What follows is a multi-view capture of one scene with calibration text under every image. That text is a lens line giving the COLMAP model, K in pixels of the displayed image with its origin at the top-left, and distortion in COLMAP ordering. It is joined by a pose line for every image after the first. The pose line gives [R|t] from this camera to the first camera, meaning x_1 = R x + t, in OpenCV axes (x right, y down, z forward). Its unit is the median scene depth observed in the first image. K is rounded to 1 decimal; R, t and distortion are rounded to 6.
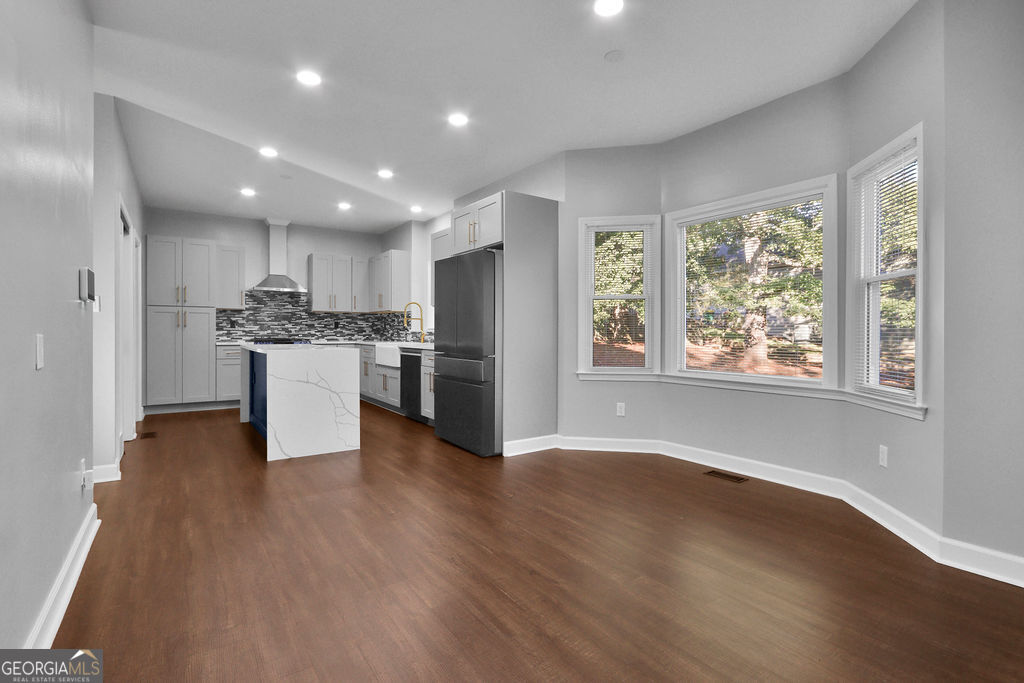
lens RADIAL K [[484.4, 0, 504.3], [0, 484.4, 333.1], [0, 0, 1]] dist [-0.014445, 0.000364]
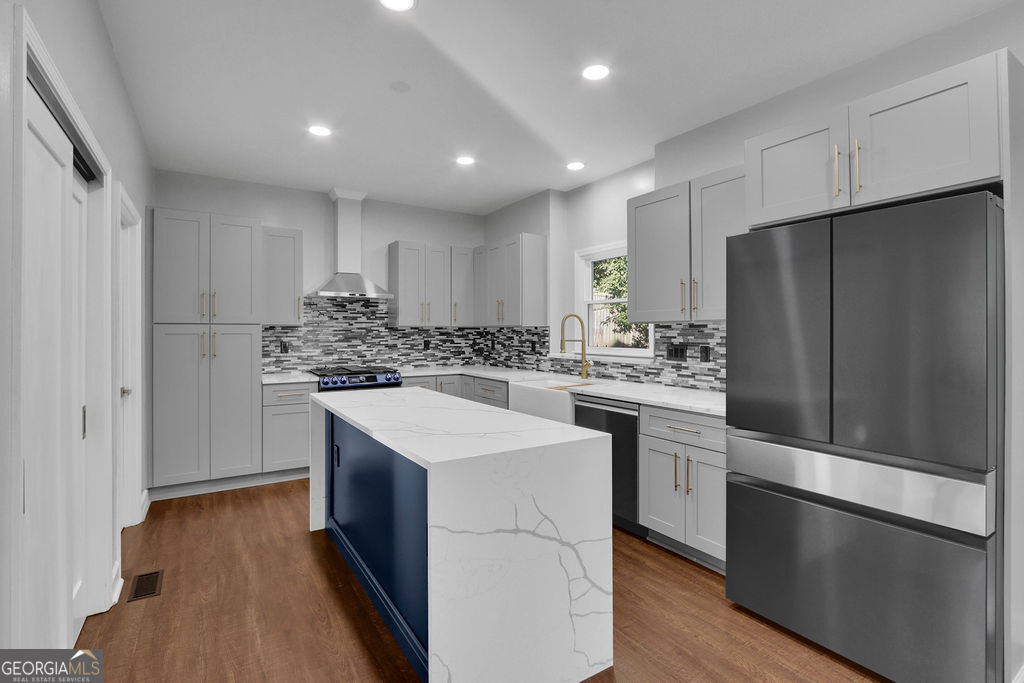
lens RADIAL K [[487.4, 0, 509.9], [0, 487.4, 330.4], [0, 0, 1]] dist [-0.014584, 0.000855]
pose [[0.999304, -0.005074, -0.036946, -0.214481], [0.004748, 0.999949, -0.008908, -0.032830], [0.036990, 0.008727, 0.999278, 0.322228]]
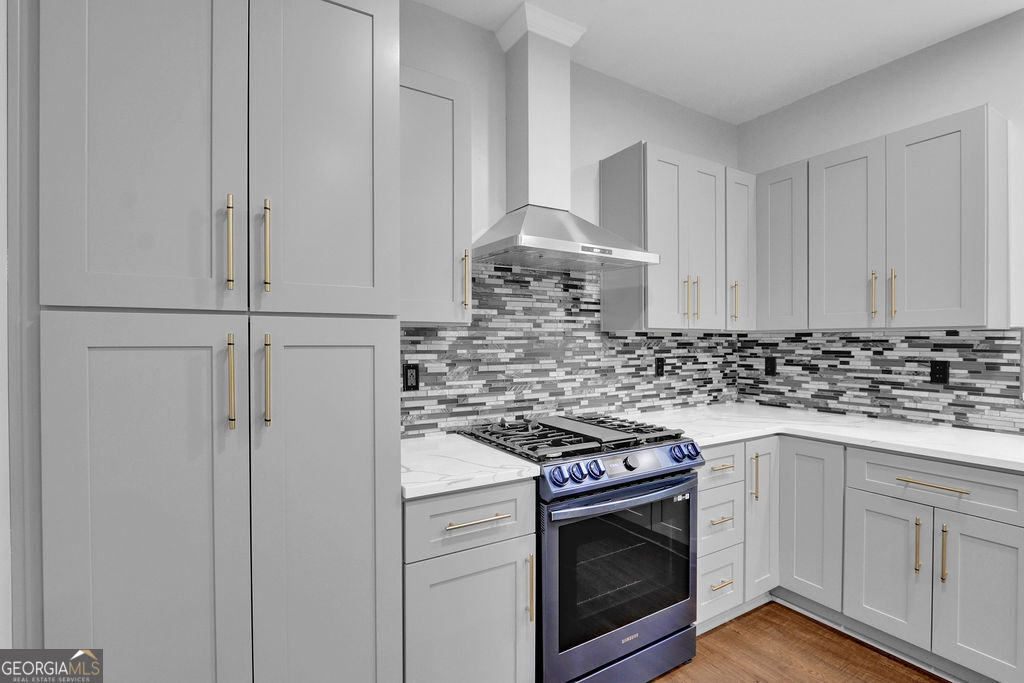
lens RADIAL K [[485.9, 0, 511.7], [0, 485.9, 347.2], [0, 0, 1]] dist [-0.036009, 0.000132]
pose [[0.998578, -0.003330, -0.053207, -0.464696], [0.003642, 0.999977, 0.005768, -0.035774], [0.053186, -0.005954, 0.998567, 0.683395]]
